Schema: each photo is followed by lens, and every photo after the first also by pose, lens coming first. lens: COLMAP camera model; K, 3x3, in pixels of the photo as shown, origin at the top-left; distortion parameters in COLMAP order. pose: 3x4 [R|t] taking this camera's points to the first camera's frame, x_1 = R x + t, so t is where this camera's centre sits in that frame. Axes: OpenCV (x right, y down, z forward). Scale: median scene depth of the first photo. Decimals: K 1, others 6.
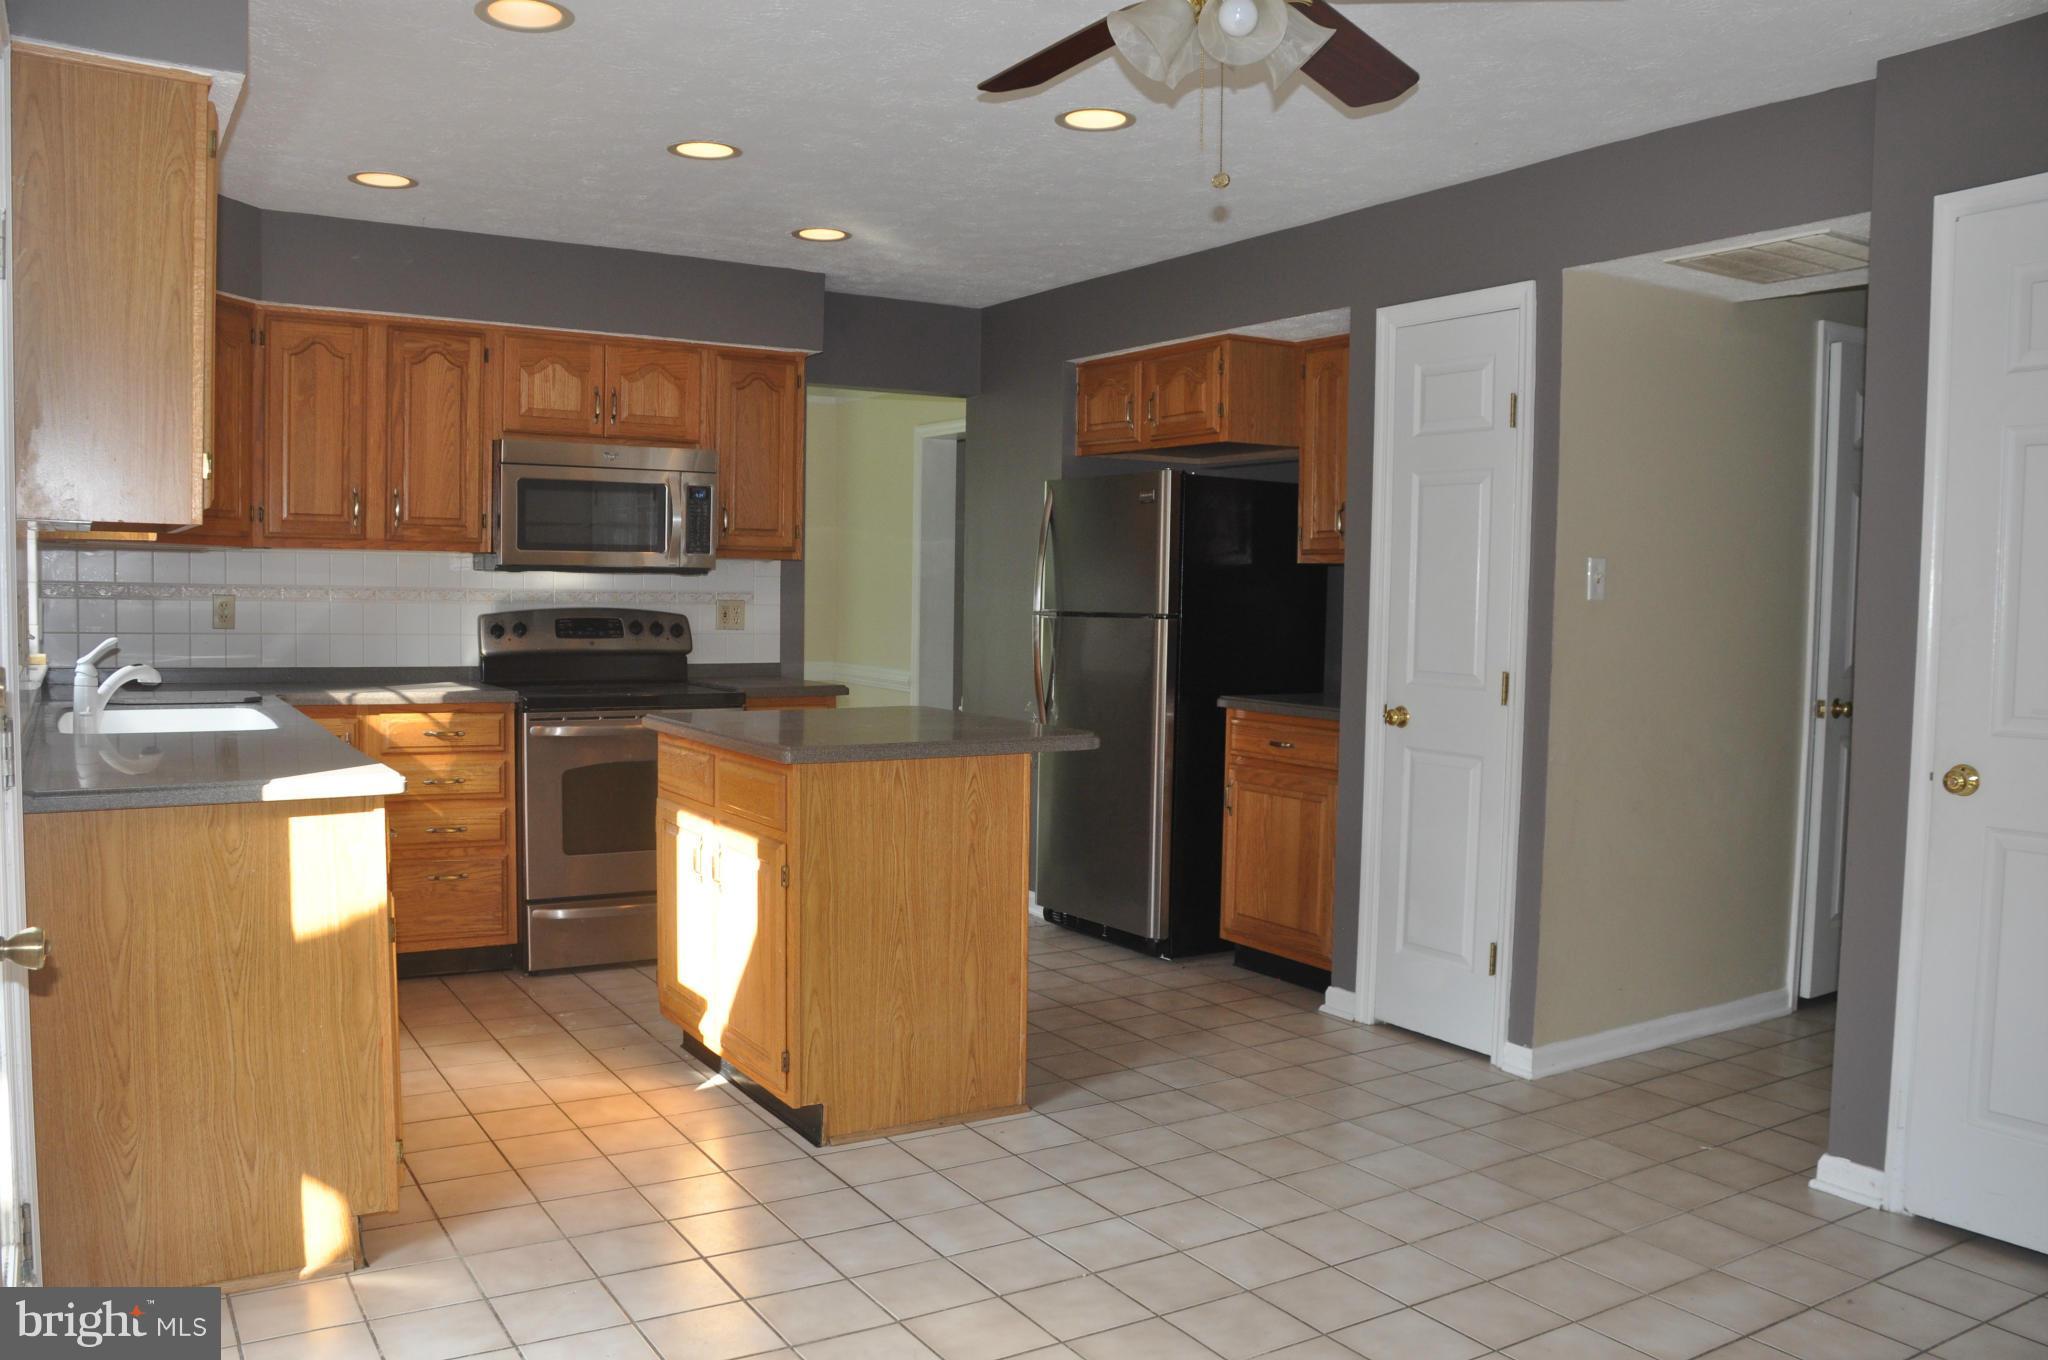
lens RADIAL K [[1598.1, 0, 1018.3], [0, 1598.1, 693.7], [0, 0, 1]] dist [-0.155679, 0.105717]
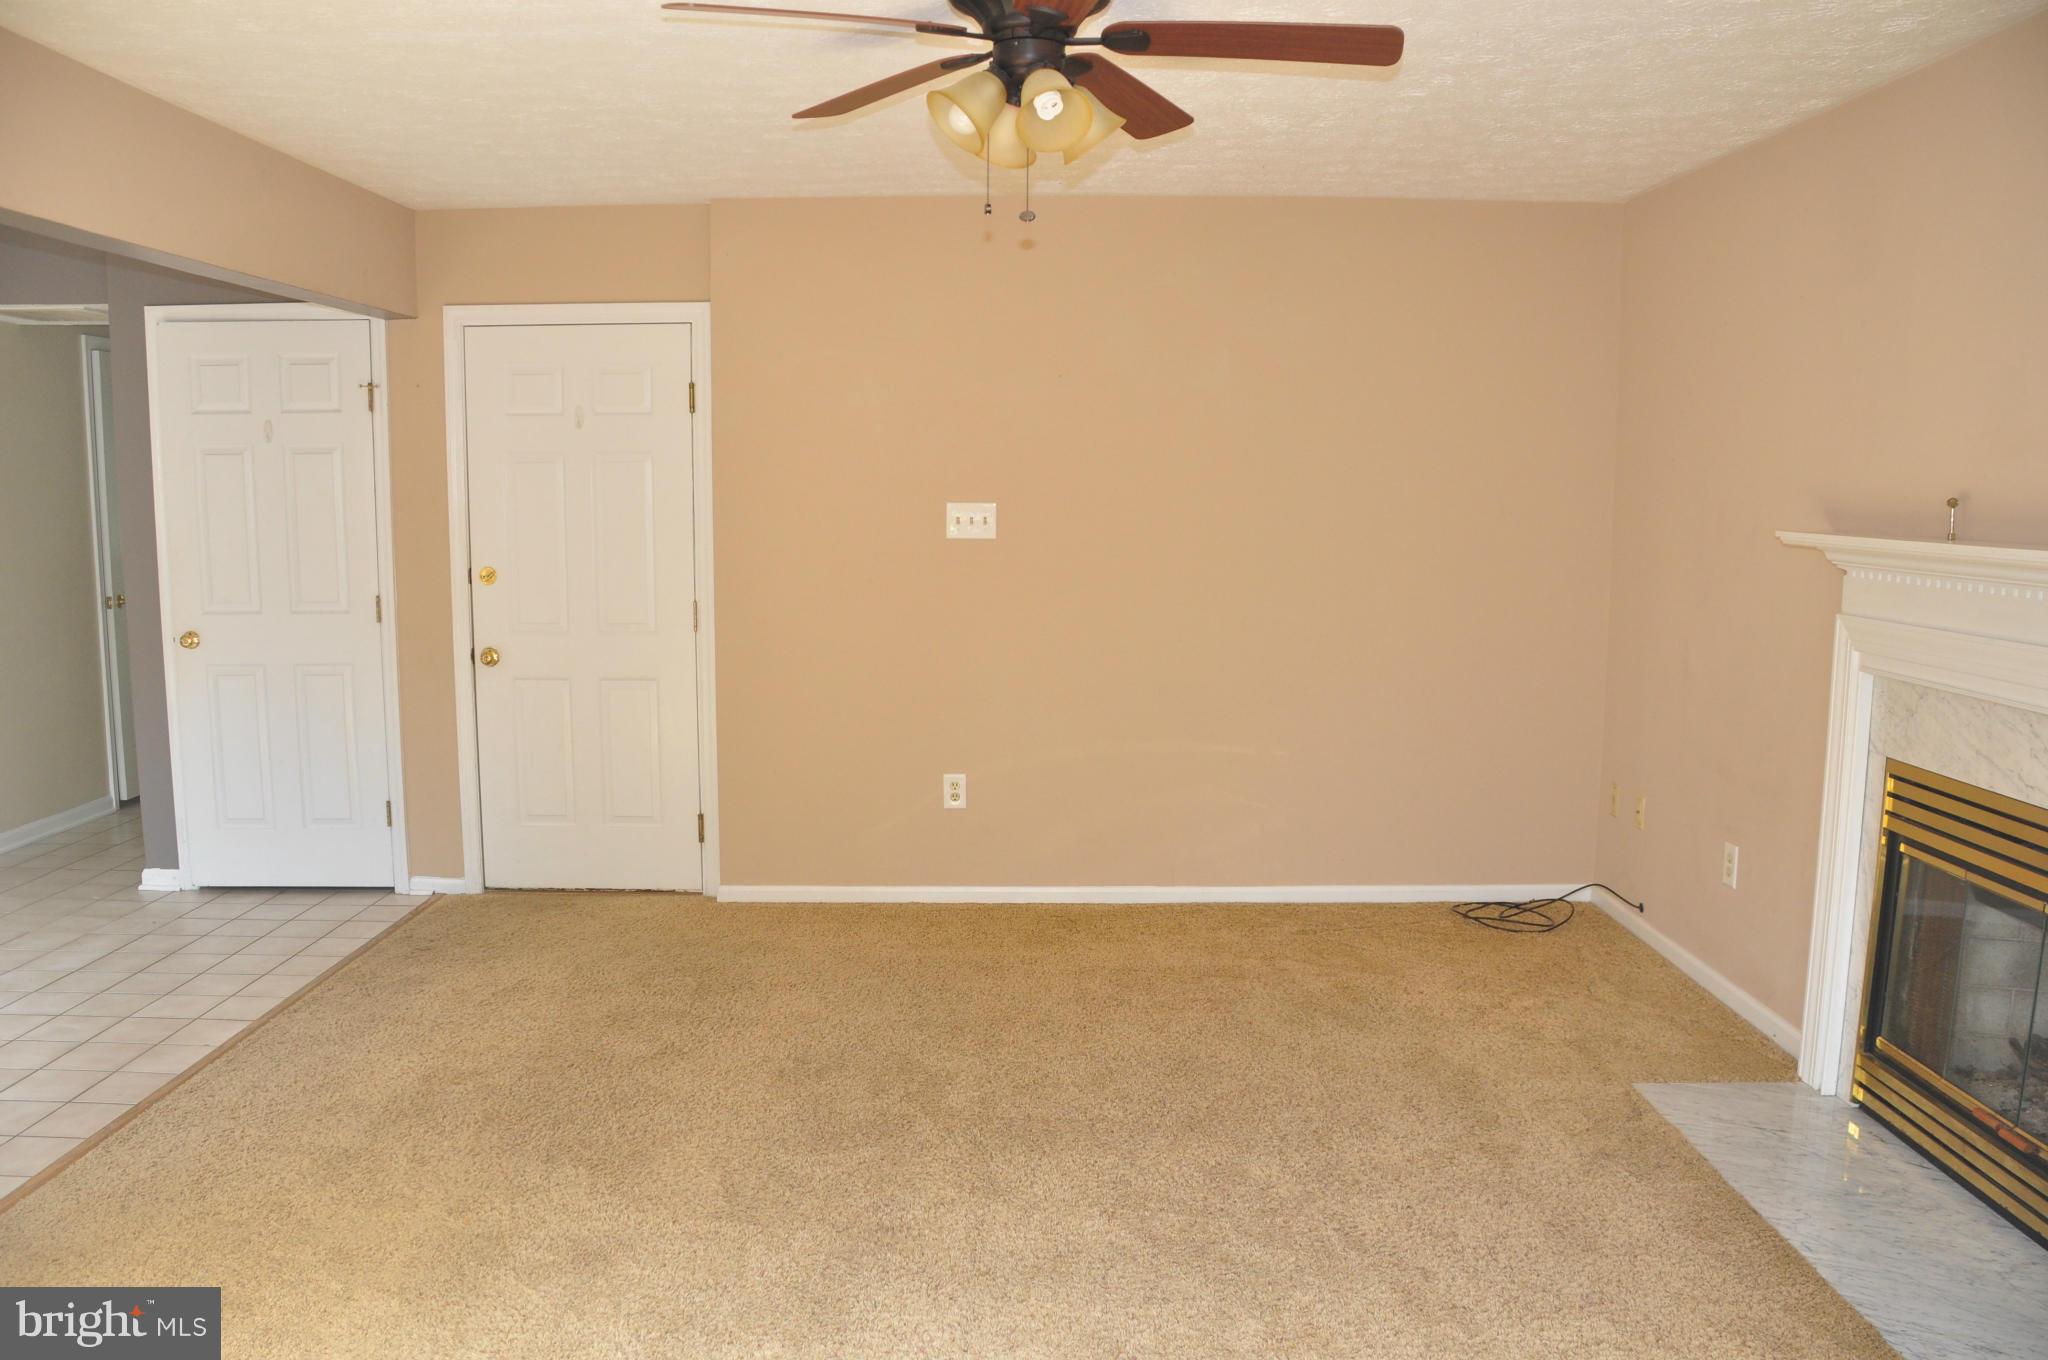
lens RADIAL K [[1598.1, 0, 1024.7], [0, 1598.1, 690.5], [0, 0, 1]] dist [-0.155679, 0.105717]
pose [[0.528246, -0.128008, 0.839386, -0.414187], [0.061691, 0.991744, 0.112420, -0.029163], [-0.846847, -0.007603, 0.531782, -0.841593]]
